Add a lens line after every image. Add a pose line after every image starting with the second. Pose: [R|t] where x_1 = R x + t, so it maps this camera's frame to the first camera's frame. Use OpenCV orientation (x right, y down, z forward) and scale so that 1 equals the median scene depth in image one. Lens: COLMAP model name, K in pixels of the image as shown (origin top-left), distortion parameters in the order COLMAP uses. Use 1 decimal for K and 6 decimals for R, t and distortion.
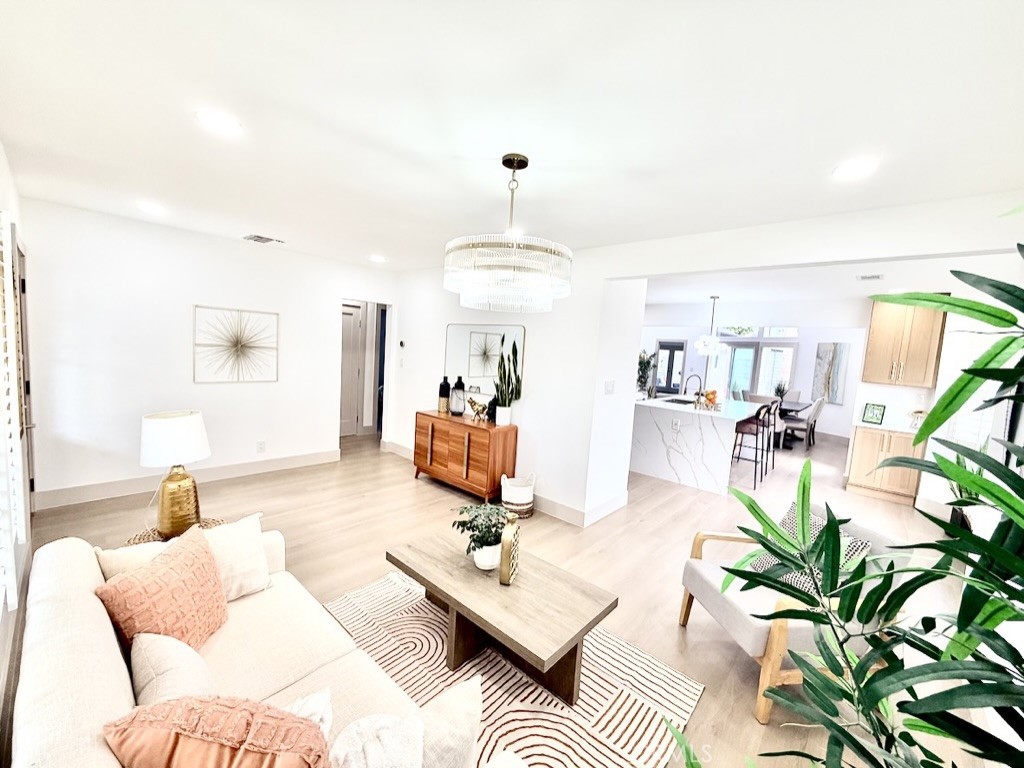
lens RADIAL K [[409.7, 0, 506.6], [0, 409.7, 383.8], [0, 0, 1]] dist [-0.001593, -0.000250]
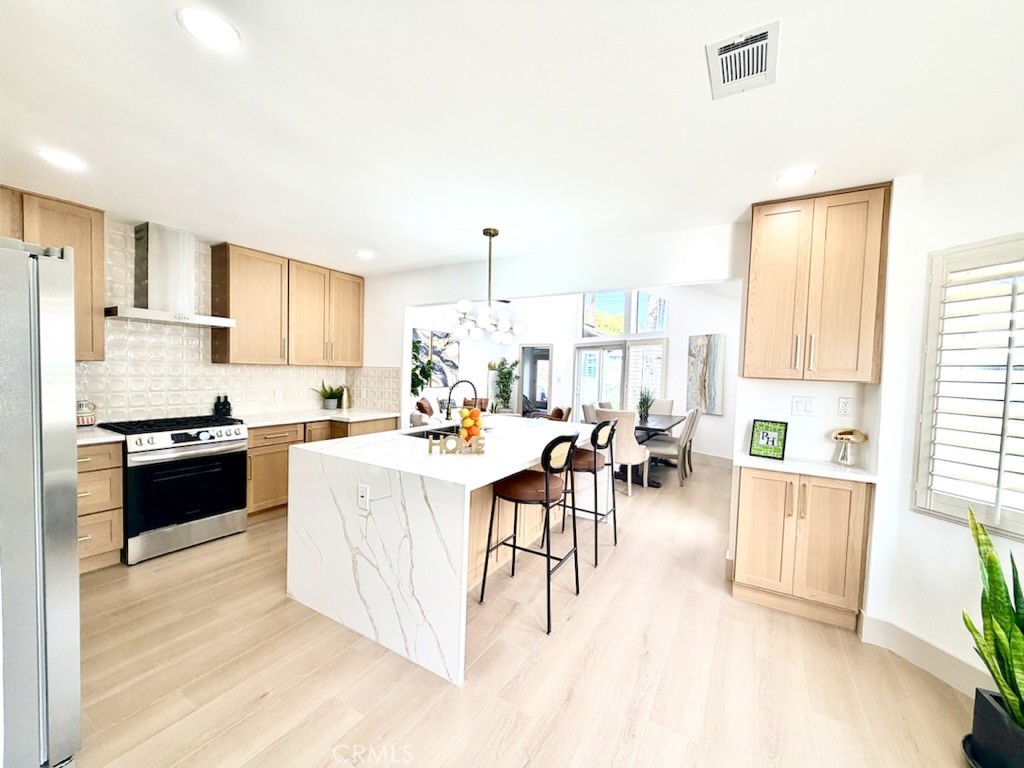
lens RADIAL K [[407.7, 0, 510.1], [0, 407.7, 388.0], [0, 0, 1]] dist [0.000402, 0.000040]
pose [[0.979118, -0.040716, 0.199175, 0.511824], [0.048101, 0.998317, -0.032381, 0.010121], [-0.197521, 0.041285, 0.979429, 0.597396]]
